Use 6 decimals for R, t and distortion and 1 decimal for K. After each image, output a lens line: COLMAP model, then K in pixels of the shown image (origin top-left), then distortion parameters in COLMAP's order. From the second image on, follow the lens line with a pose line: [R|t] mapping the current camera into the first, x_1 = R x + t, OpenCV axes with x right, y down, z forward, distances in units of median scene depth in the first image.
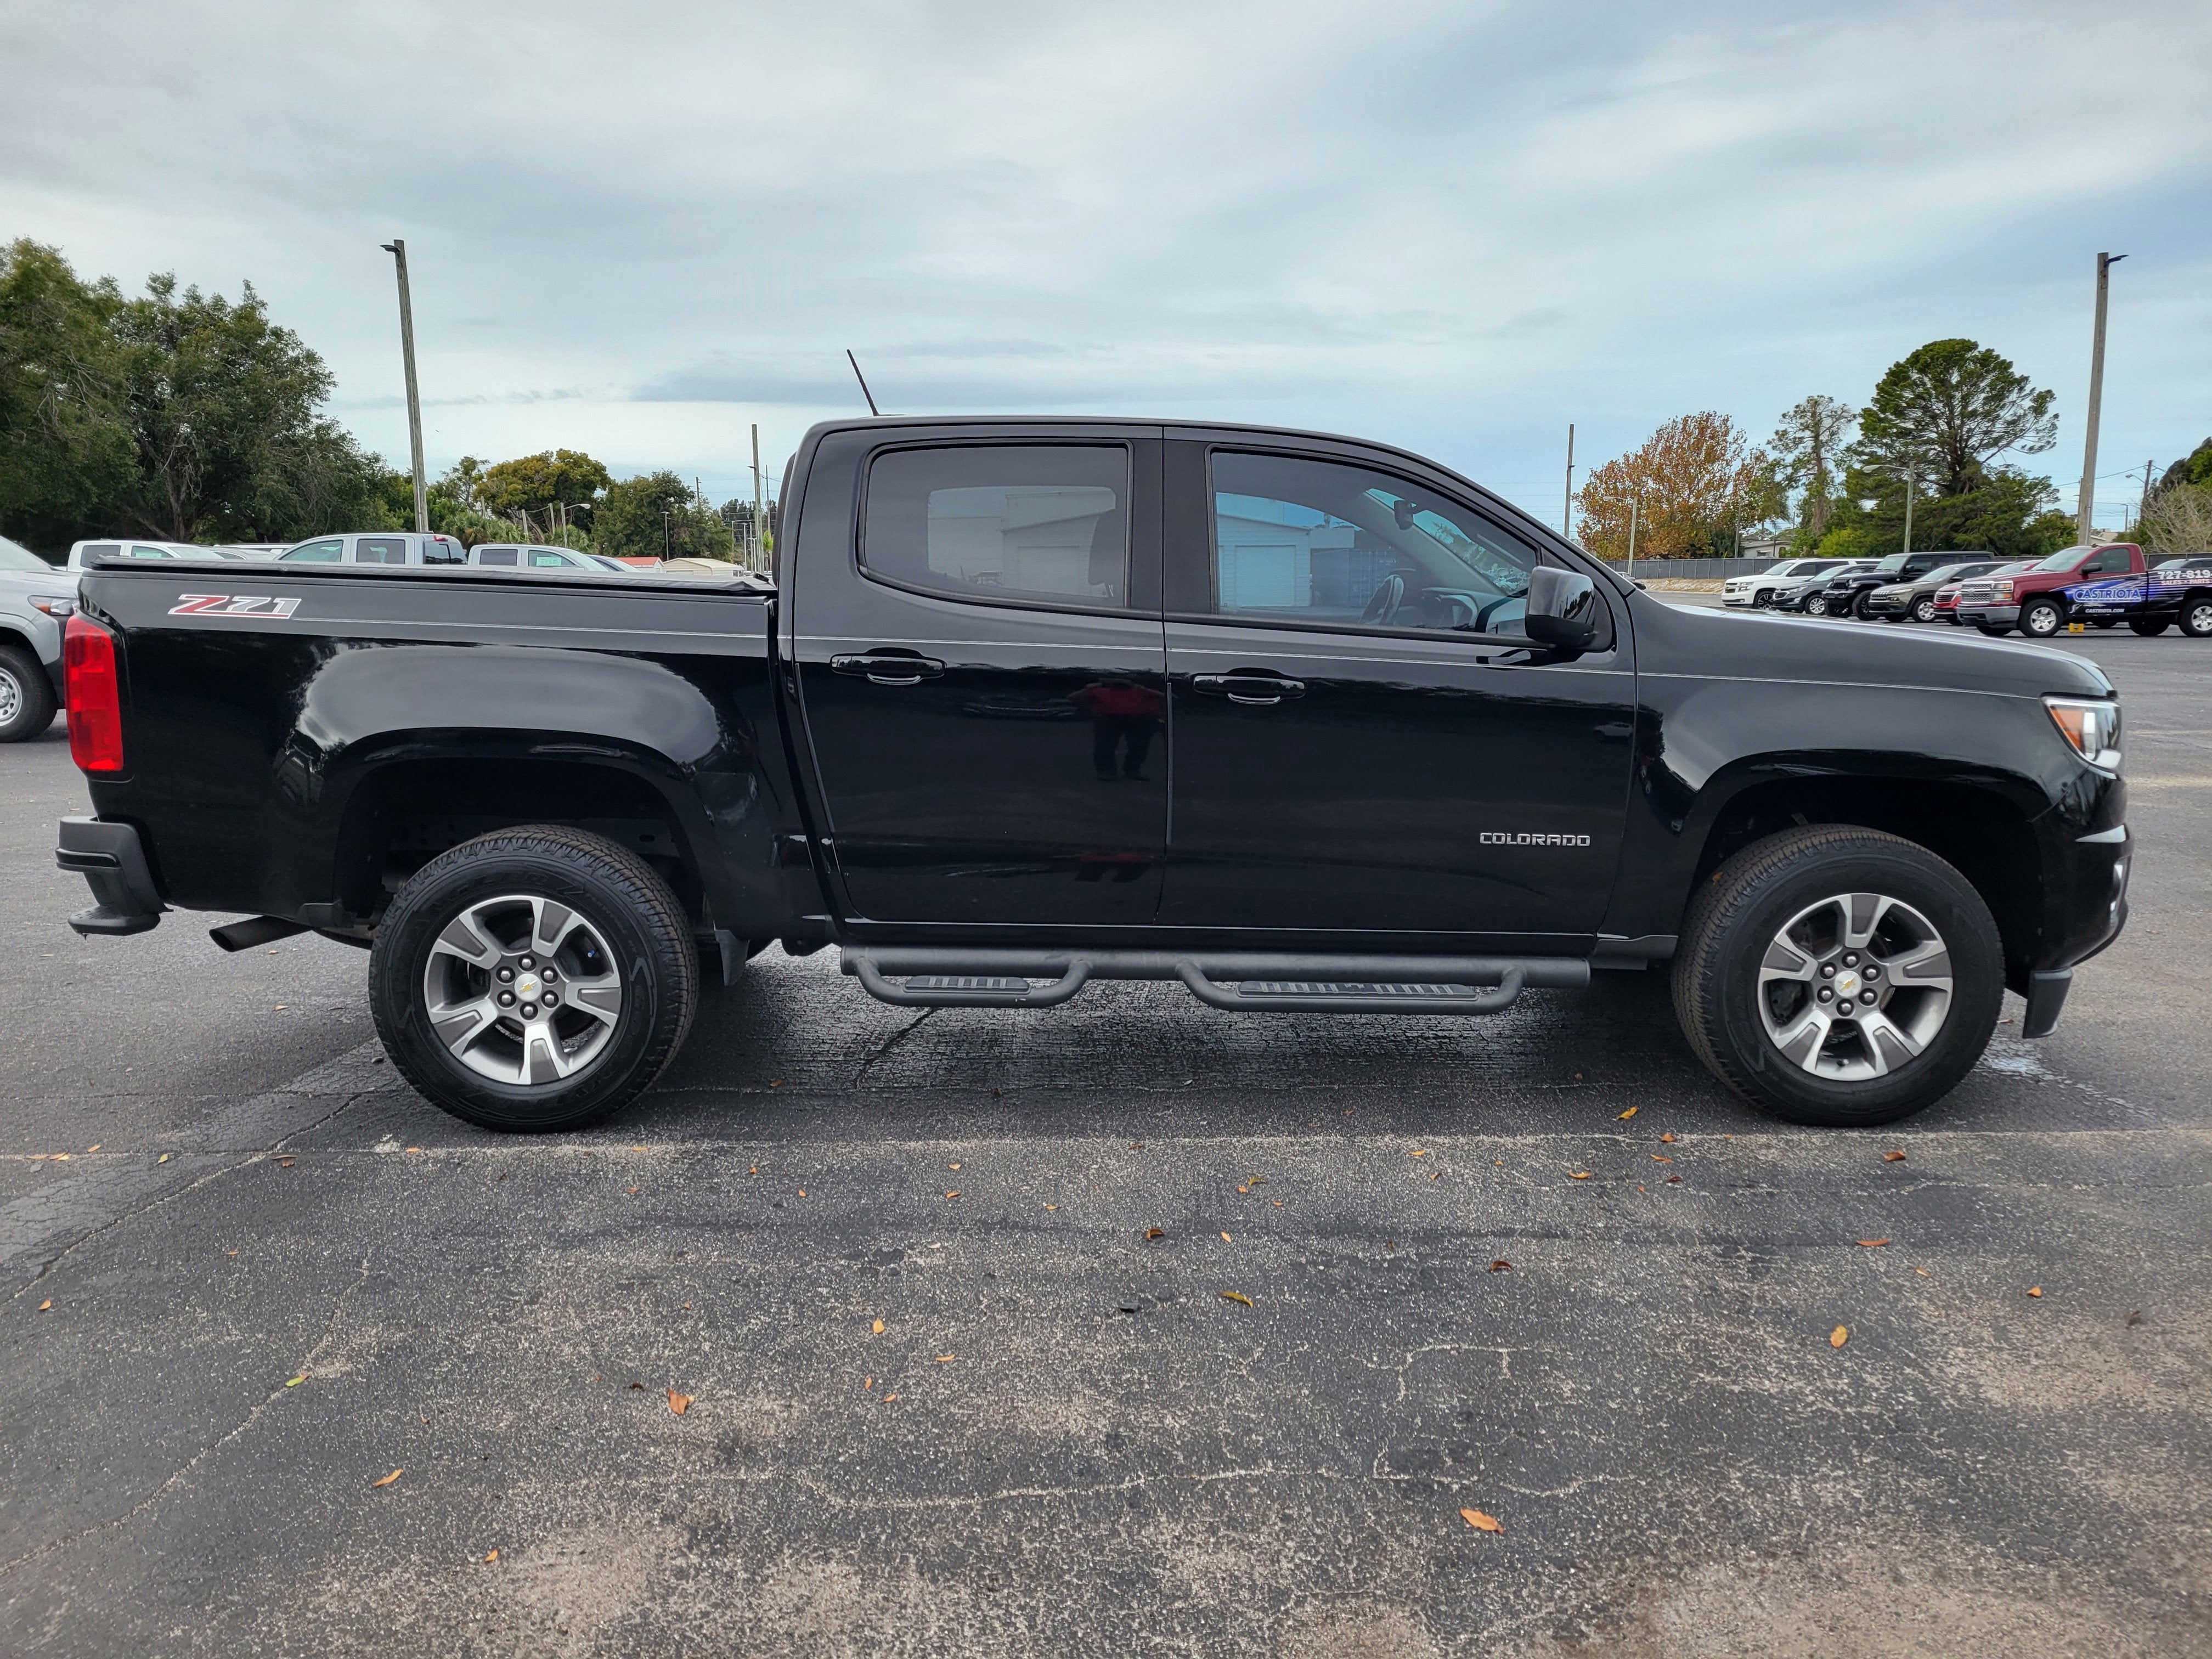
lens RADIAL K [[1670.6, 0, 1116.3], [0, 1670.6, 836.9], [0, 0, 1]] dist [0.043401, -0.023834]
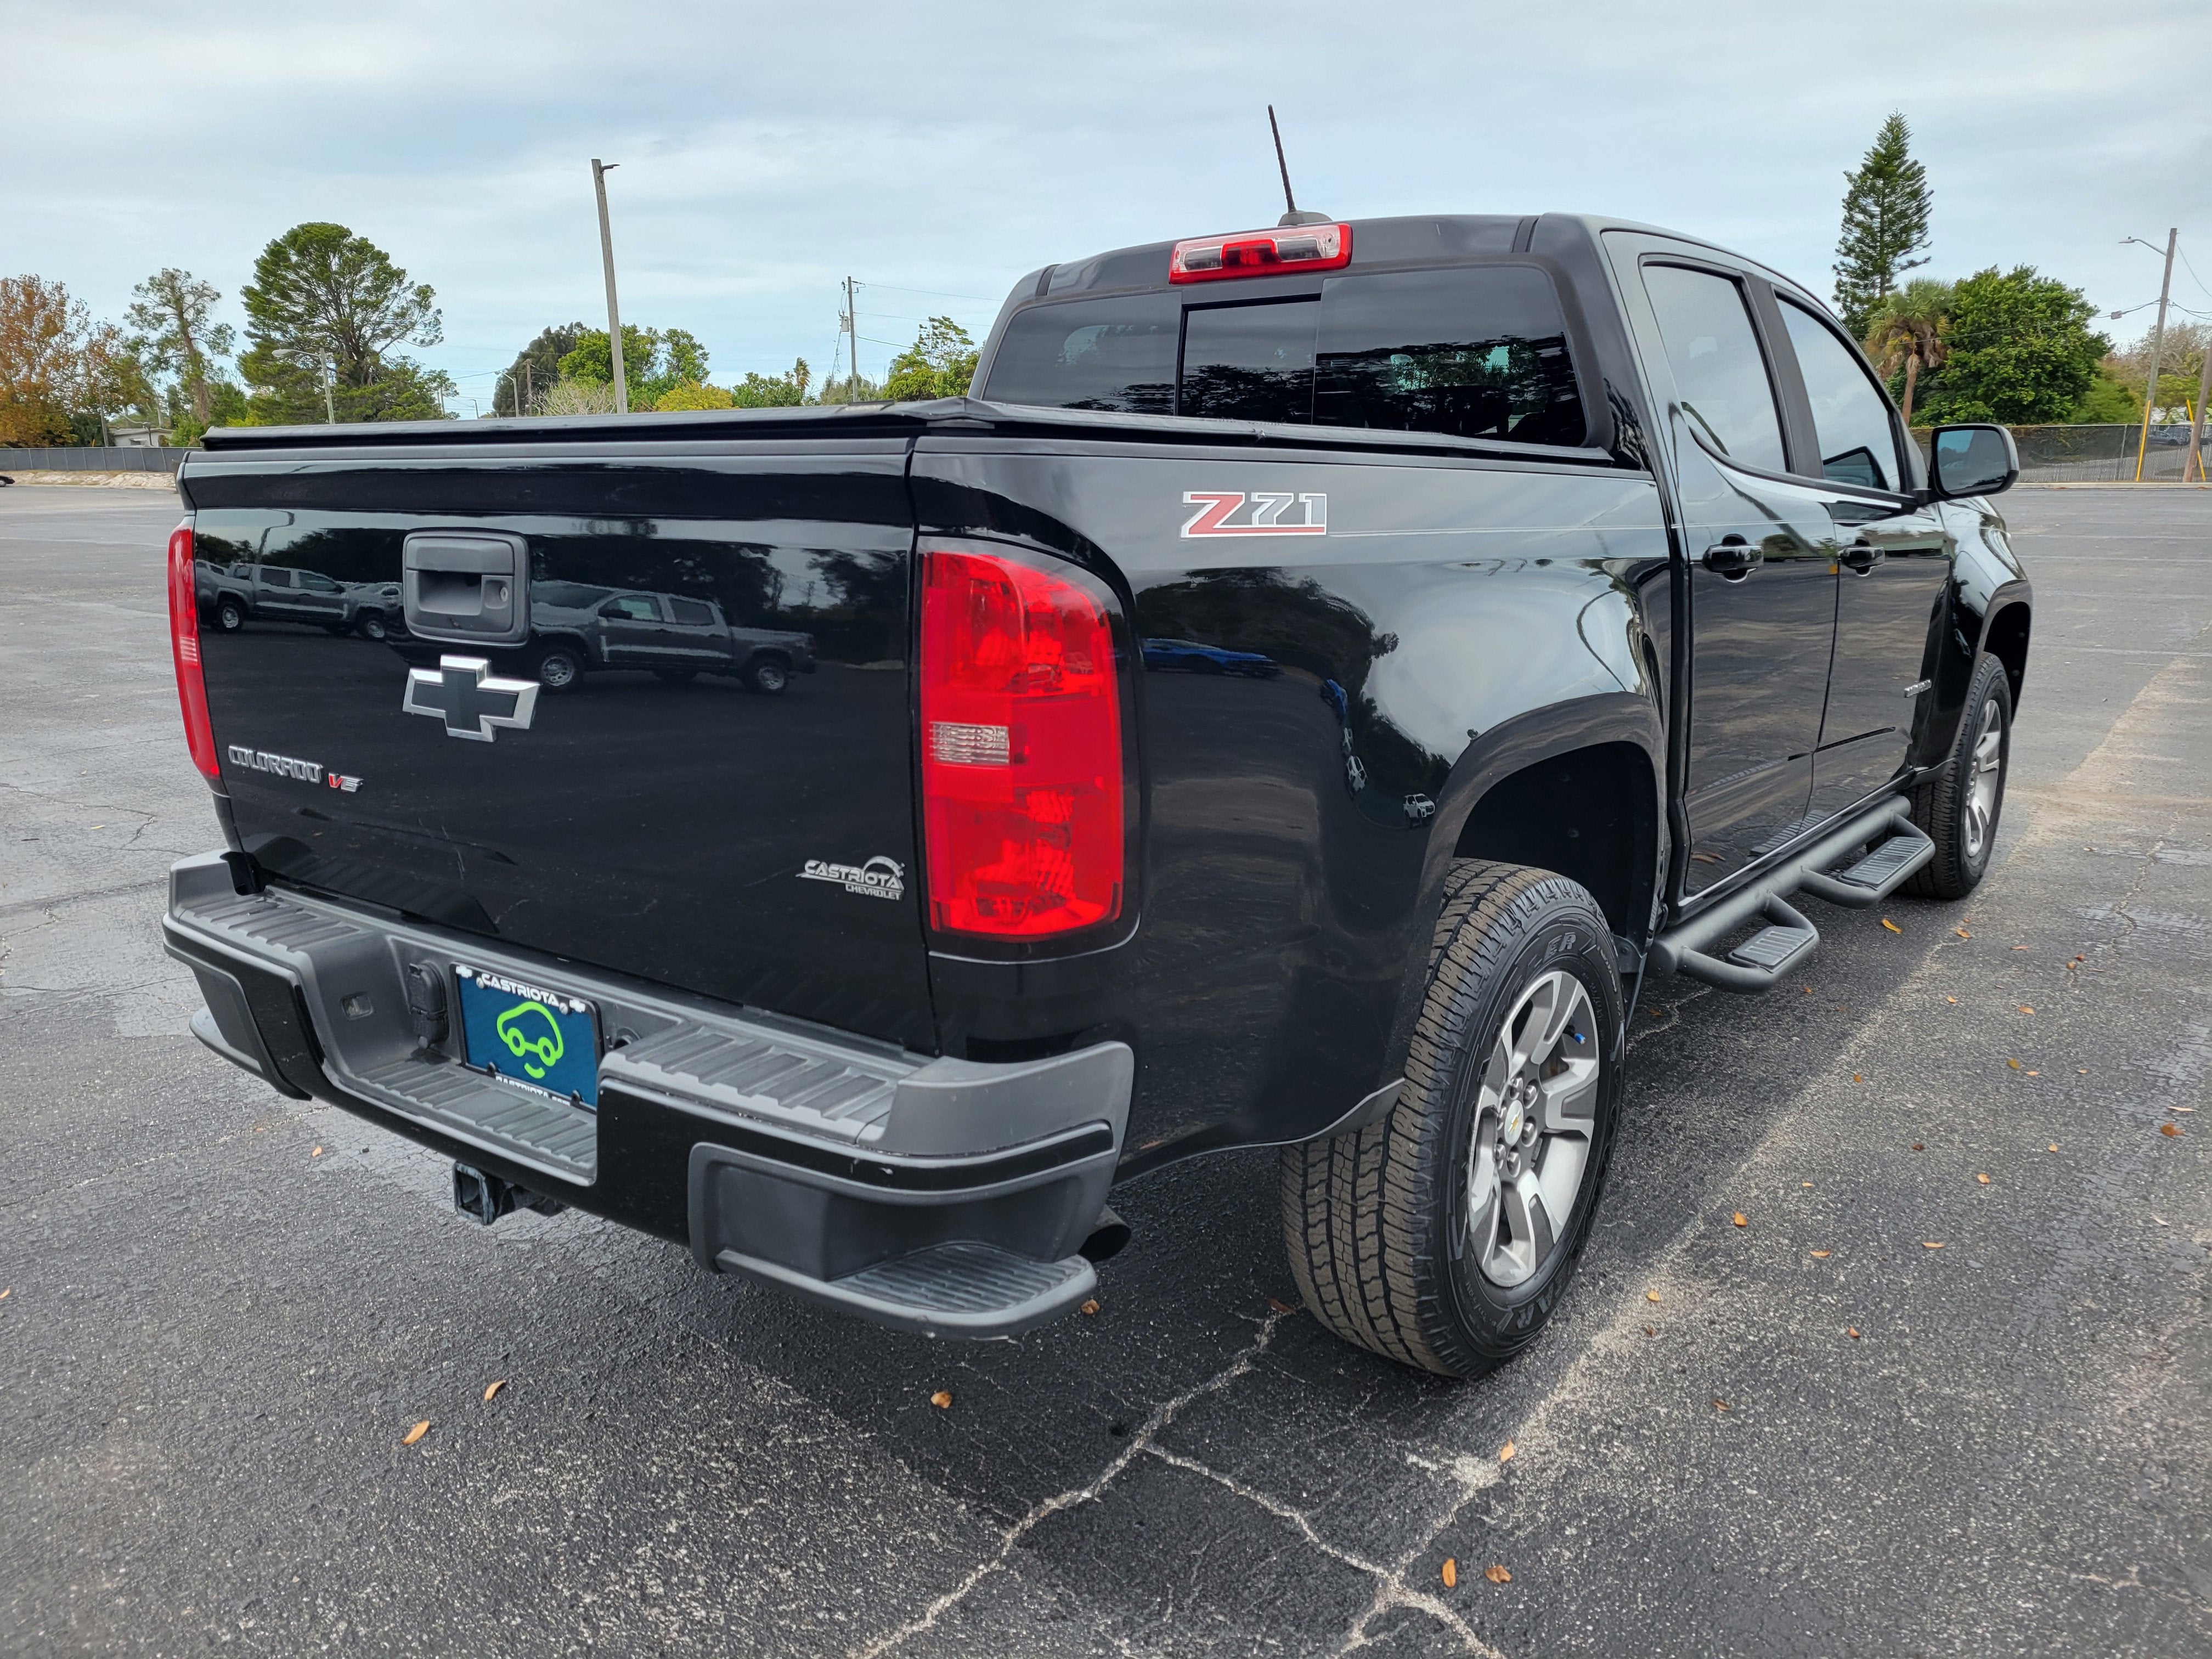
lens RADIAL K [[1670.6, 0, 1111.2], [0, 1670.6, 829.7], [0, 0, 1]] dist [0.043401, -0.023834]
pose [[0.594908, -0.178785, 0.783658, -0.059864], [0.133813, 0.983373, 0.122765, -0.007378], [-0.792577, 0.031830, 0.608940, 0.049242]]
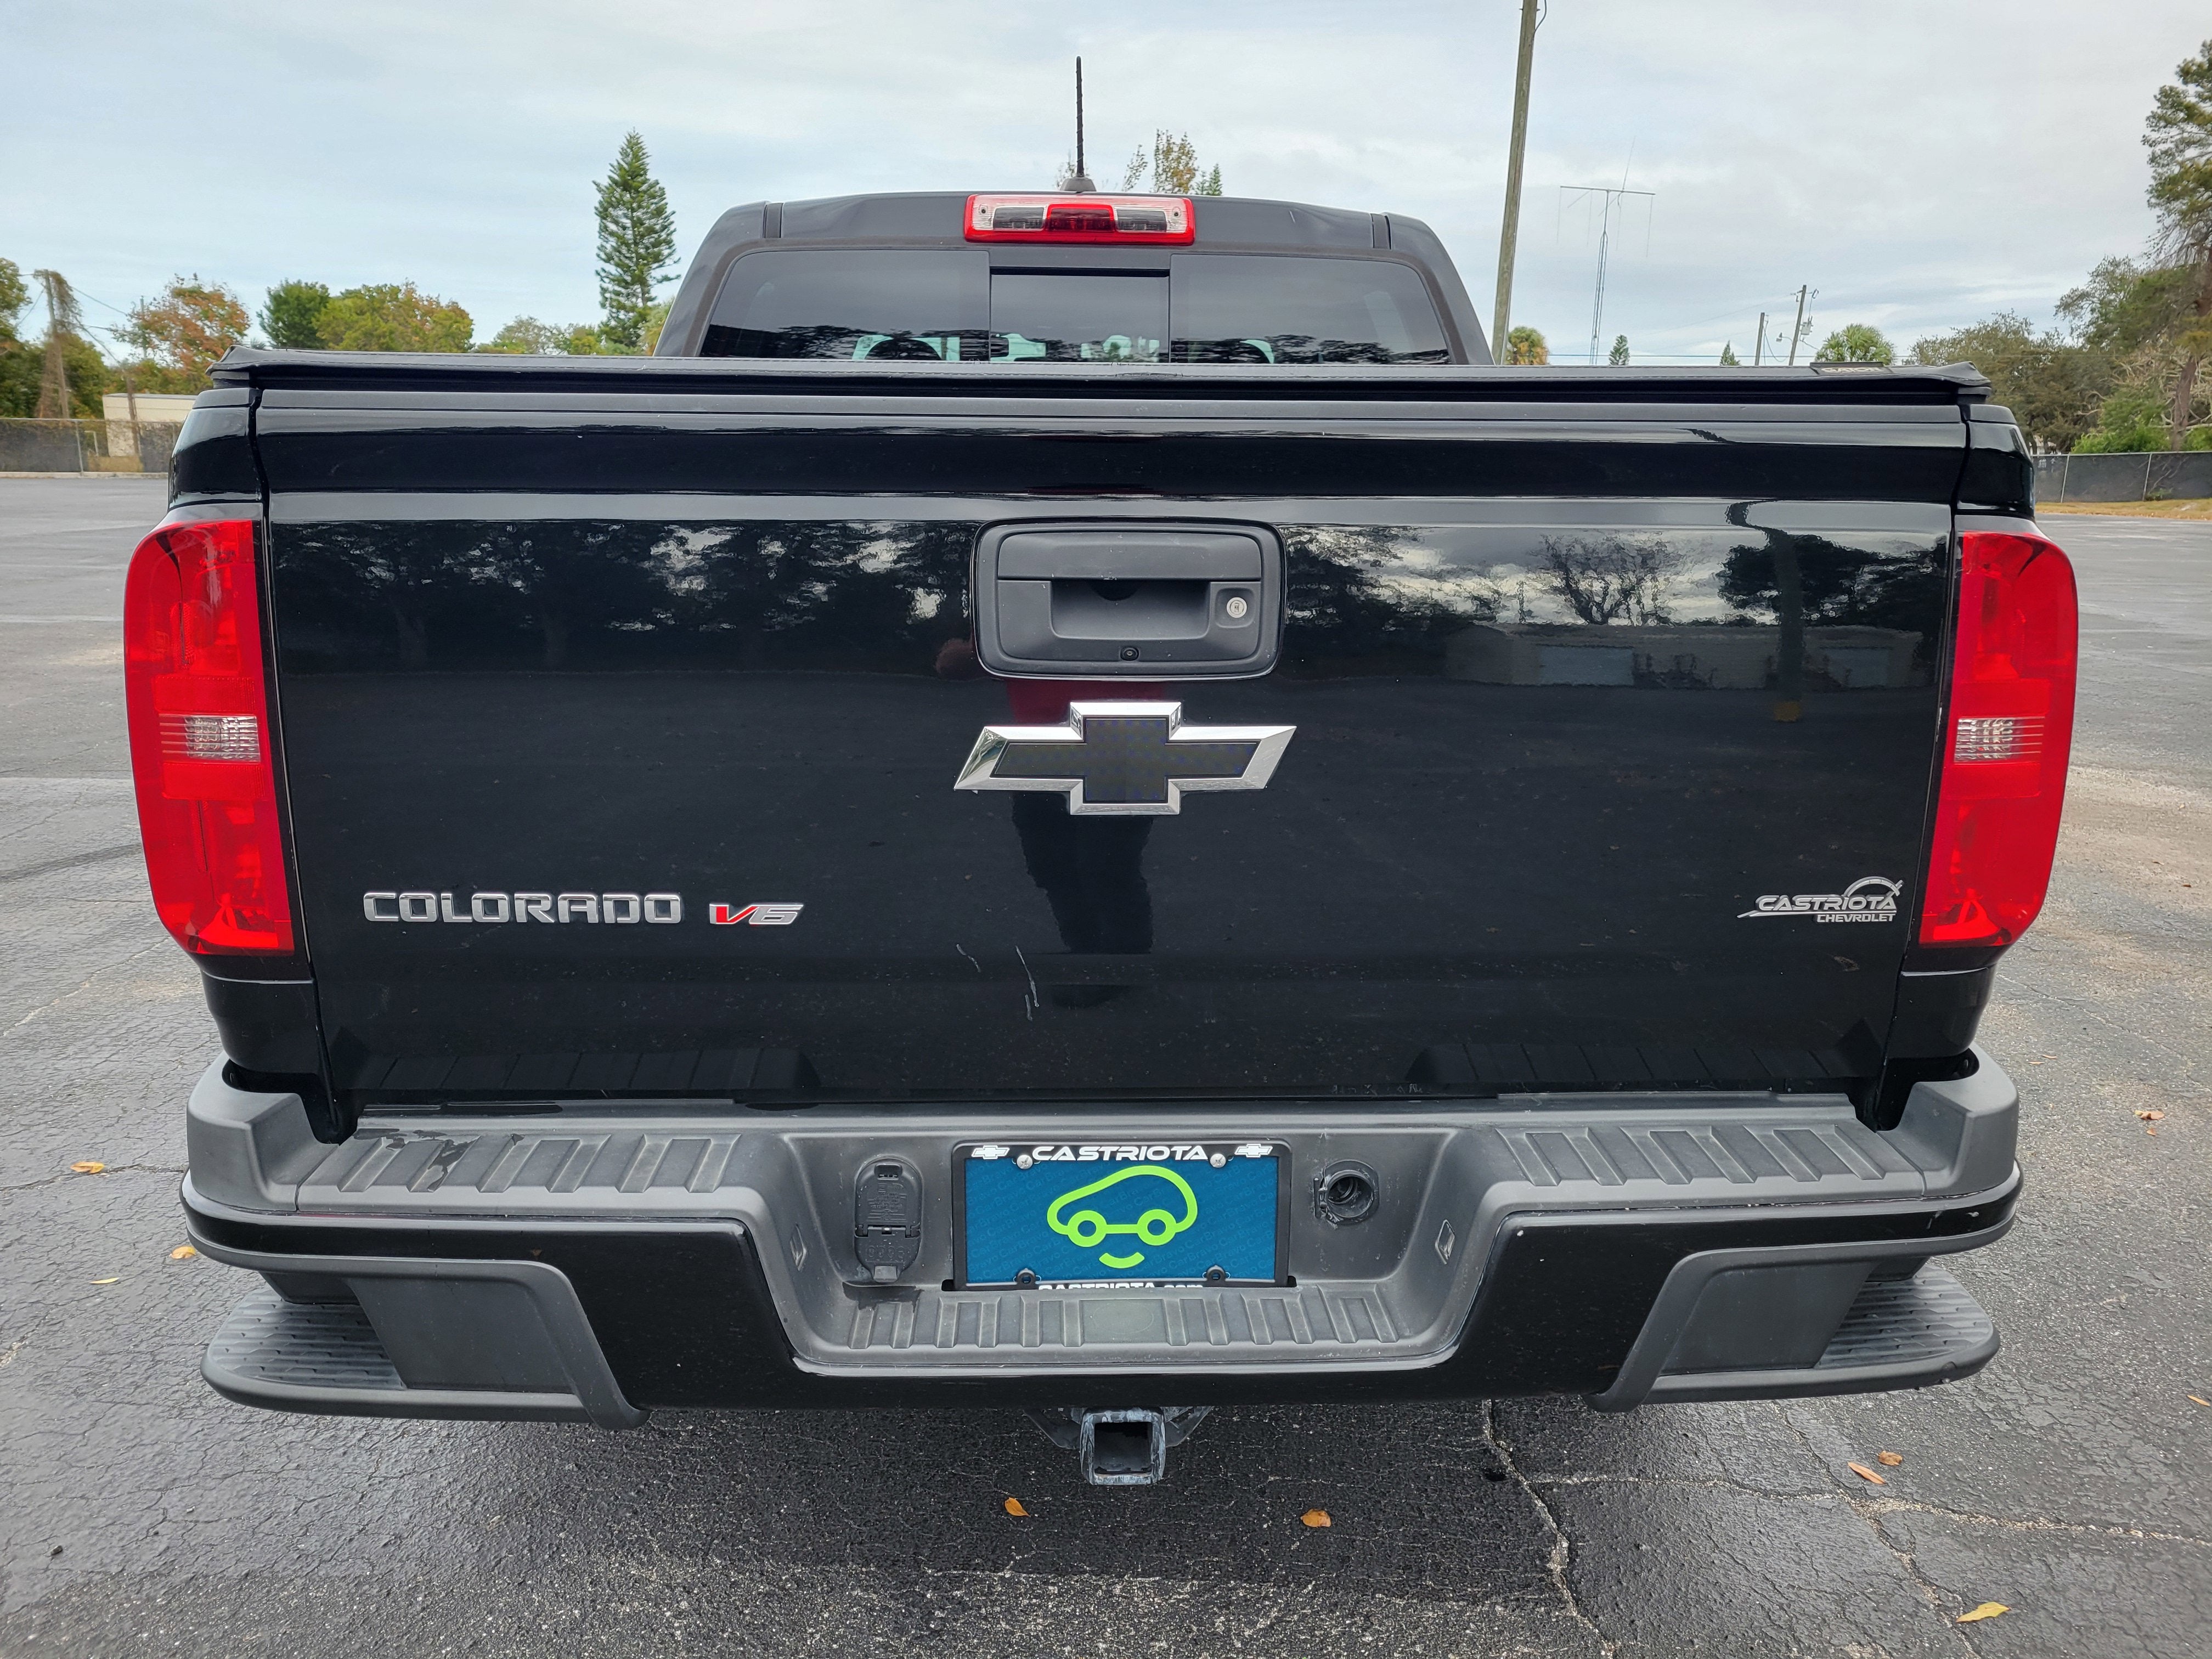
lens RADIAL K [[1670.6, 0, 1103.4], [0, 1670.6, 842.6], [0, 0, 1]] dist [0.043401, -0.023834]
pose [[-0.048999, -0.224596, 0.973219, -0.086685], [0.146046, 0.962306, 0.229430, -0.036555], [-0.988064, 0.153377, -0.014351, 0.252397]]
